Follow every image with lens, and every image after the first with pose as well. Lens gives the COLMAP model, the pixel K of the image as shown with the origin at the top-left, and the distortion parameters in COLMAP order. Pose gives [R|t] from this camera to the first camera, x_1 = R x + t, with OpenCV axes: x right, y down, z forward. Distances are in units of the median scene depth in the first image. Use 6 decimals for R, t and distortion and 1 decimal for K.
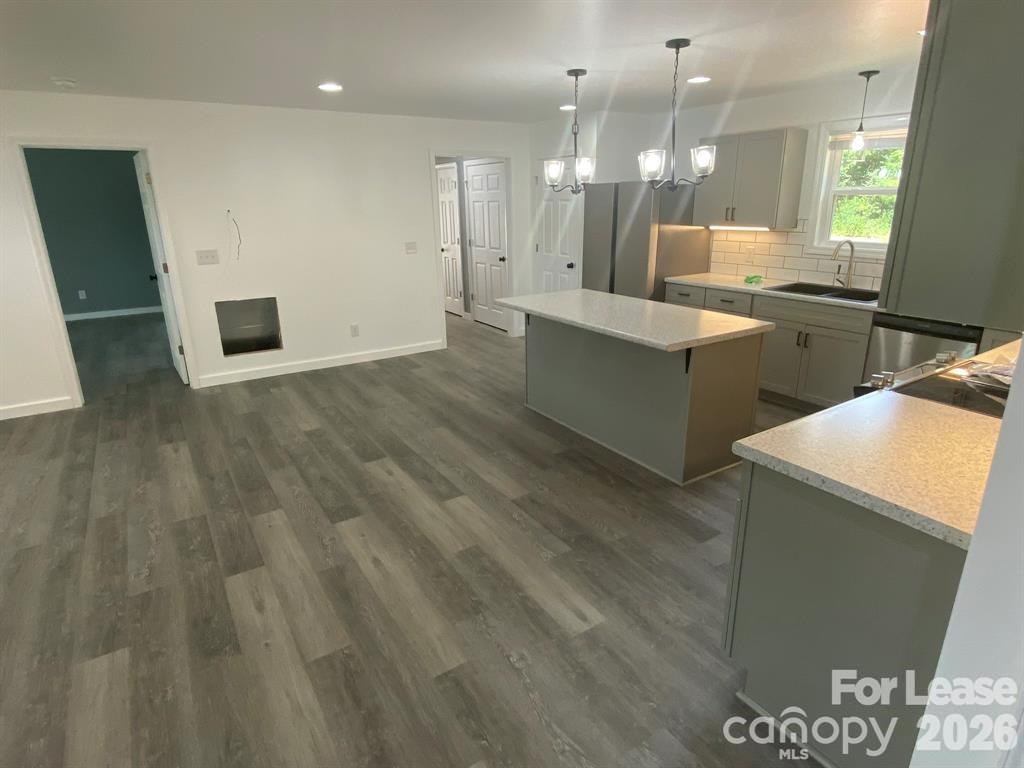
lens RADIAL K [[563.1, 0, 513.9], [0, 563.1, 375.5], [0, 0, 1]] dist [0.013377, -0.014415]
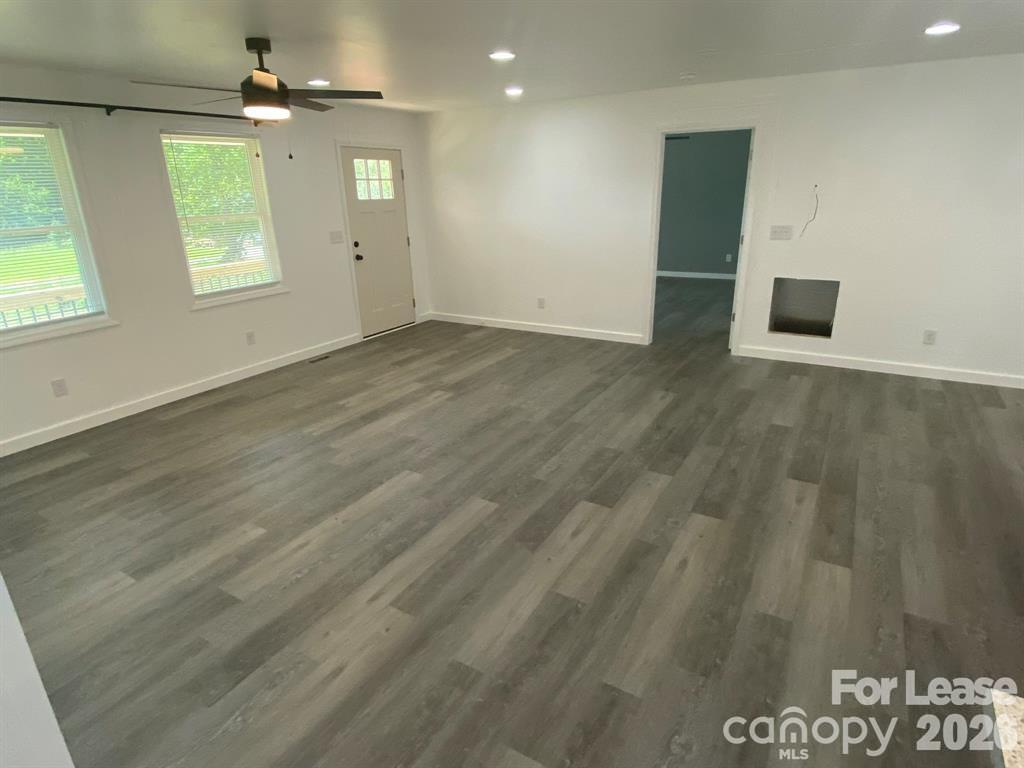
lens RADIAL K [[563.1, 0, 508.7], [0, 563.1, 377.1], [0, 0, 1]] dist [0.013377, -0.014415]
pose [[0.433541, 0.289359, -0.853413, 0.267123], [-0.248762, 0.948674, 0.195285, -0.061192], [0.866118, 0.127633, 0.483270, 0.191458]]
